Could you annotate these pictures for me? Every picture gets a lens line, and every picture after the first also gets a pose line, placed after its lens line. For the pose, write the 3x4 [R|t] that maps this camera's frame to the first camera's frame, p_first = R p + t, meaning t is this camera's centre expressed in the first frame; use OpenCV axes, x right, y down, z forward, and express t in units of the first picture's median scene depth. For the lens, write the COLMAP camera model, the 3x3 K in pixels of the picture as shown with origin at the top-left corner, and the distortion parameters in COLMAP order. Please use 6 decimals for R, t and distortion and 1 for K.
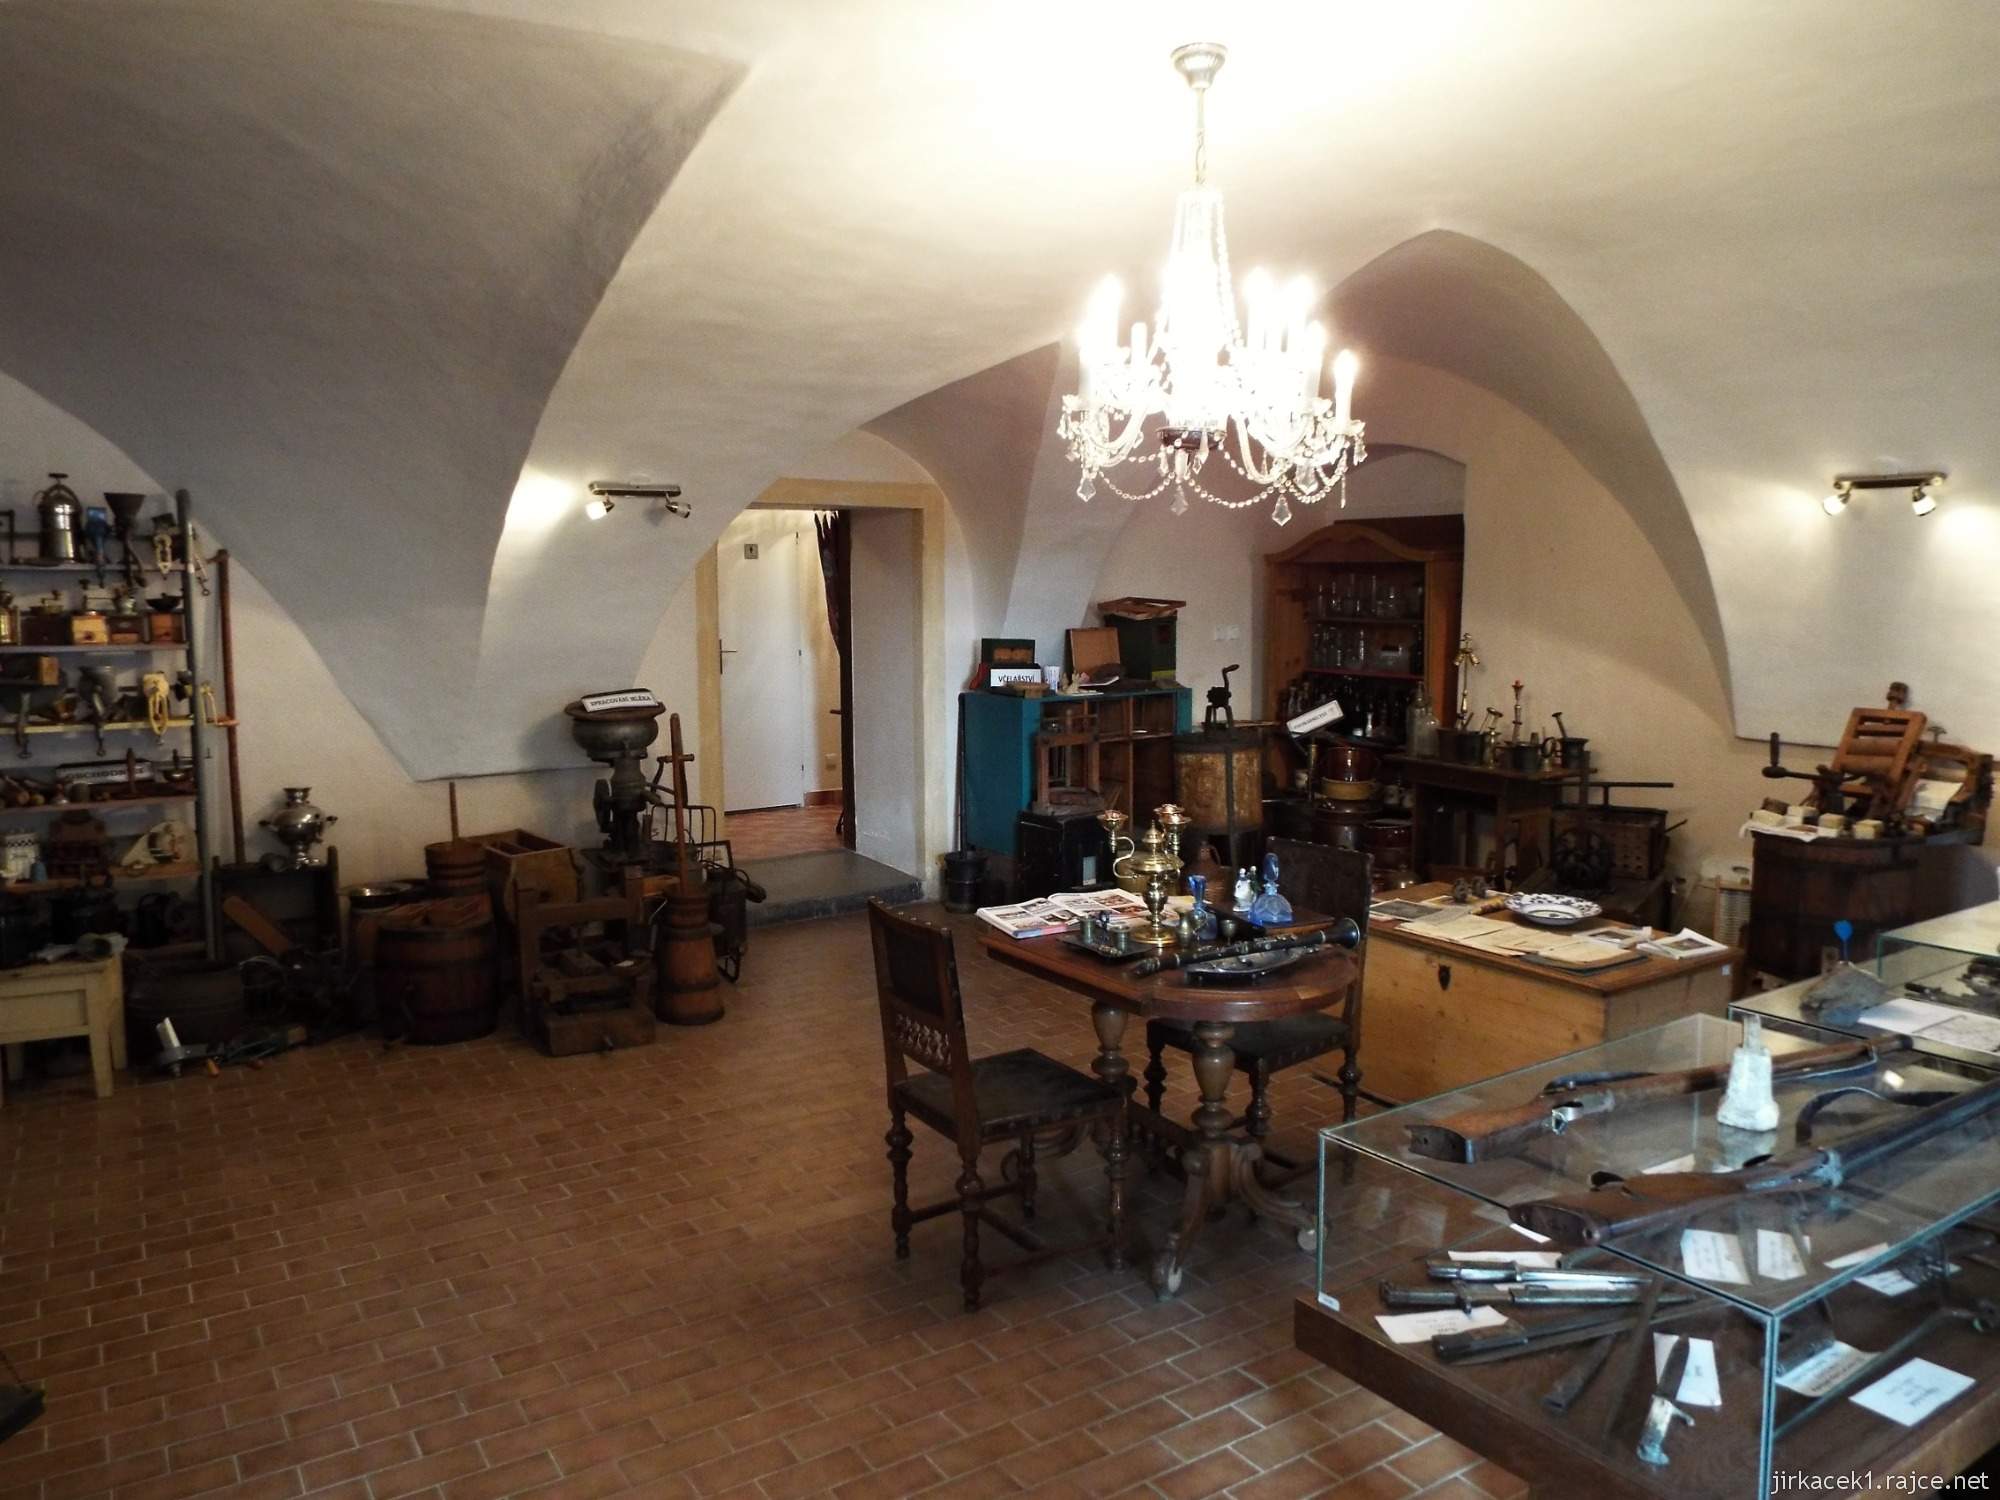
lens RADIAL K [[1429.9, 0, 1038.3], [0, 1429.9, 755.0], [0, 0, 1]] dist [-0.008938, -0.002592]
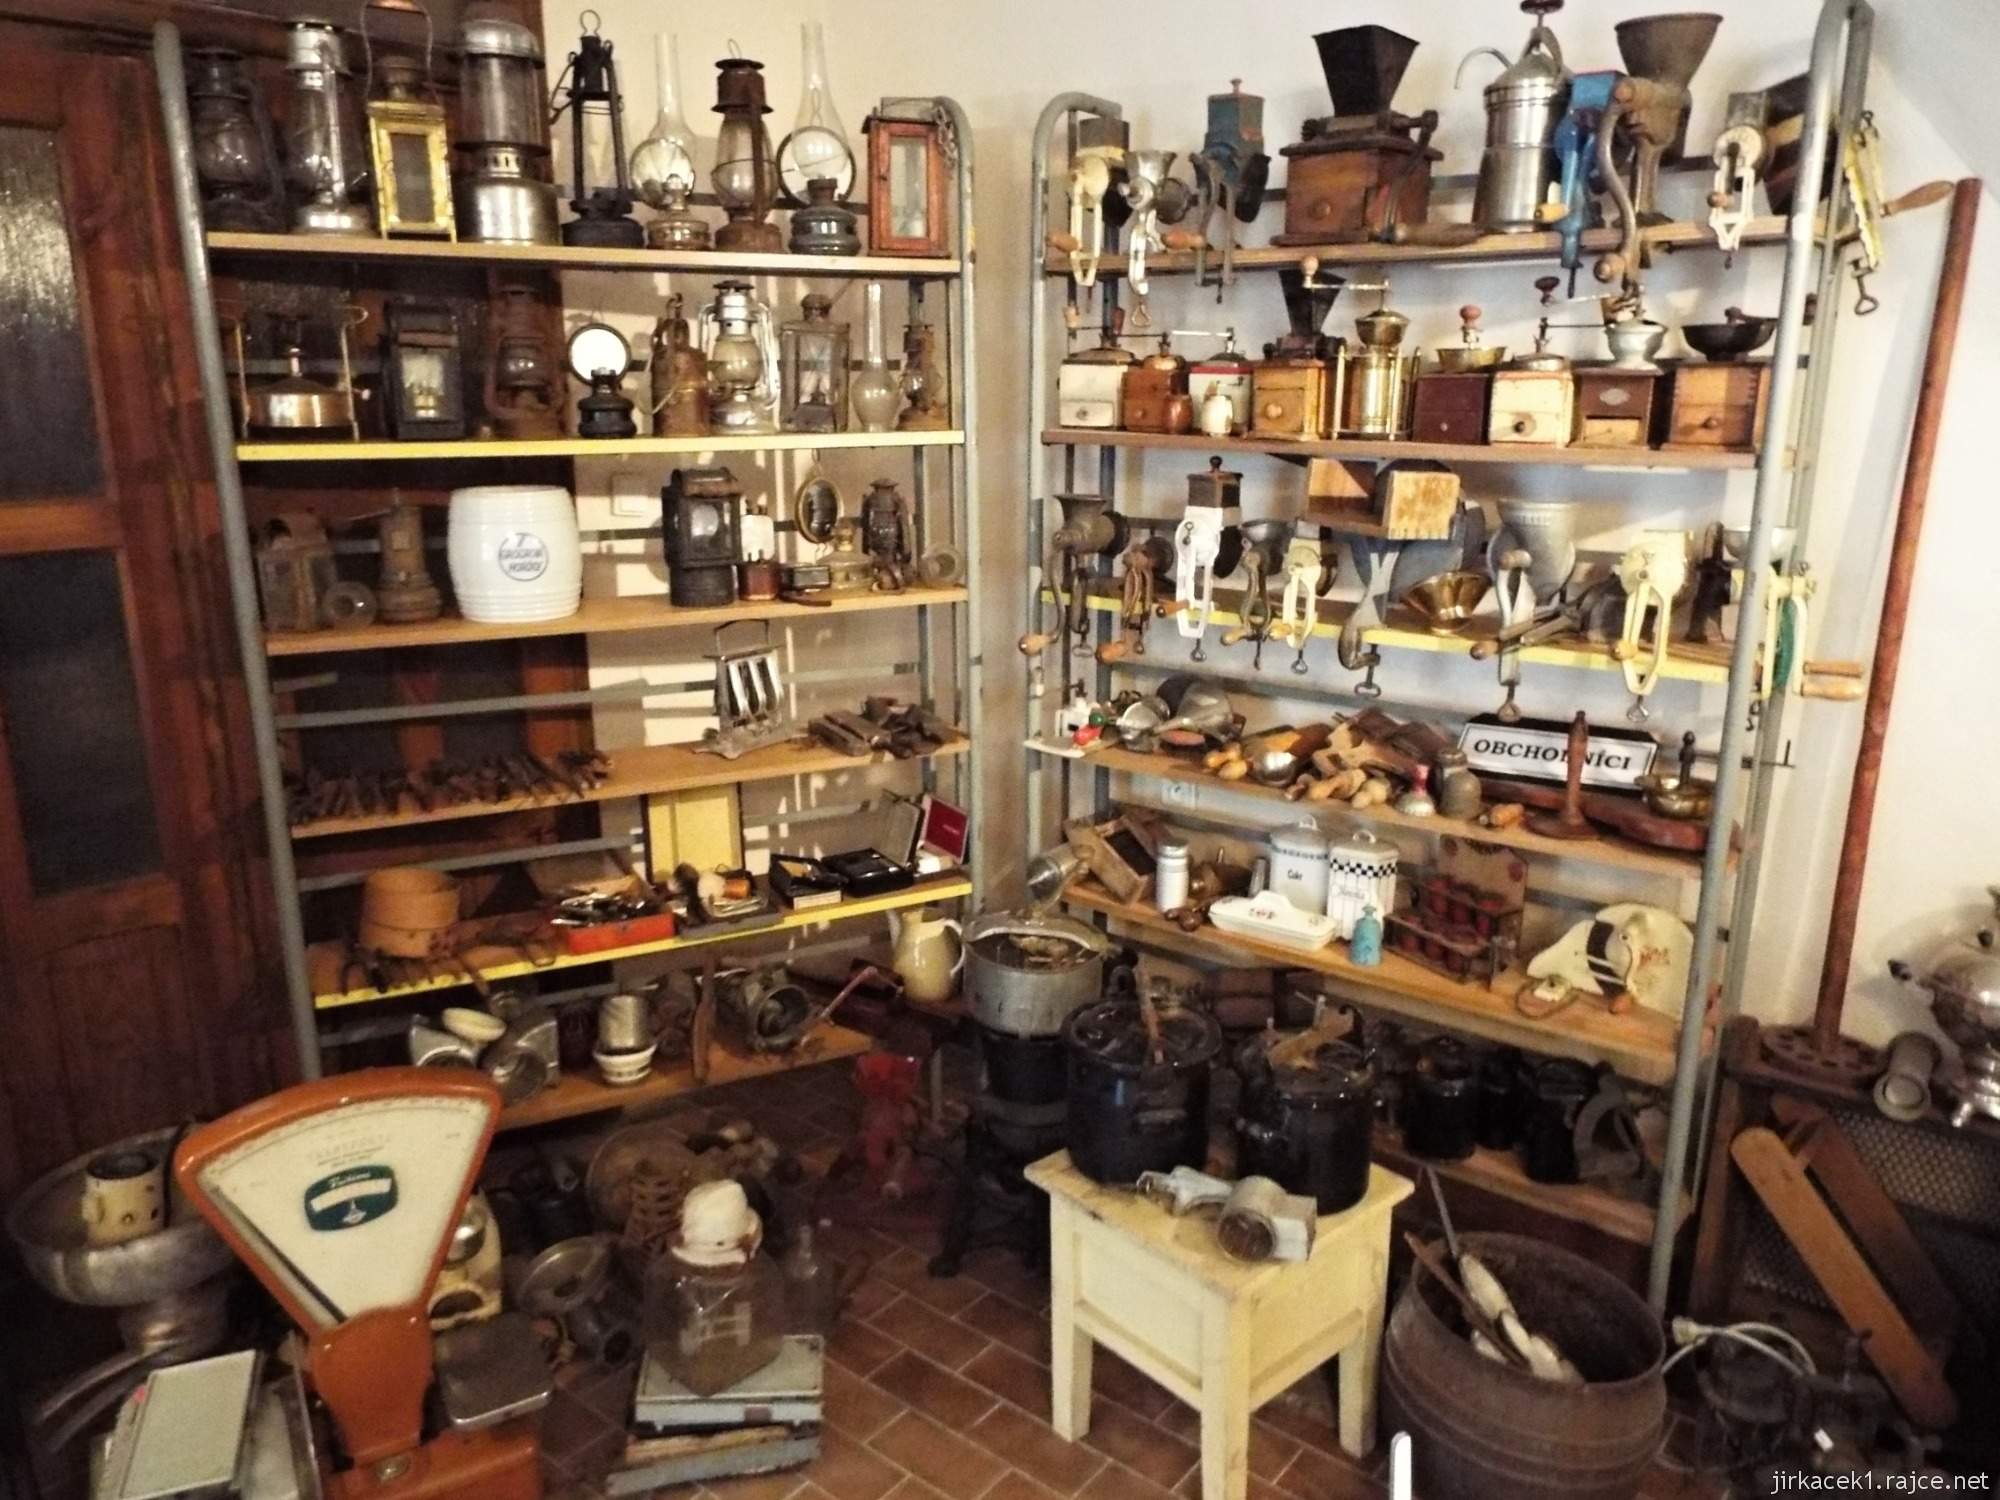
lens RADIAL K [[1429.9, 0, 1038.3], [0, 1429.9, 755.0], [0, 0, 1]] dist [-0.008938, -0.002592]
pose [[0.291700, 0.240547, -0.925769, -0.310069], [-0.105809, 0.970036, 0.218710, -0.065458], [0.950640, 0.034157, 0.308411, 0.737299]]
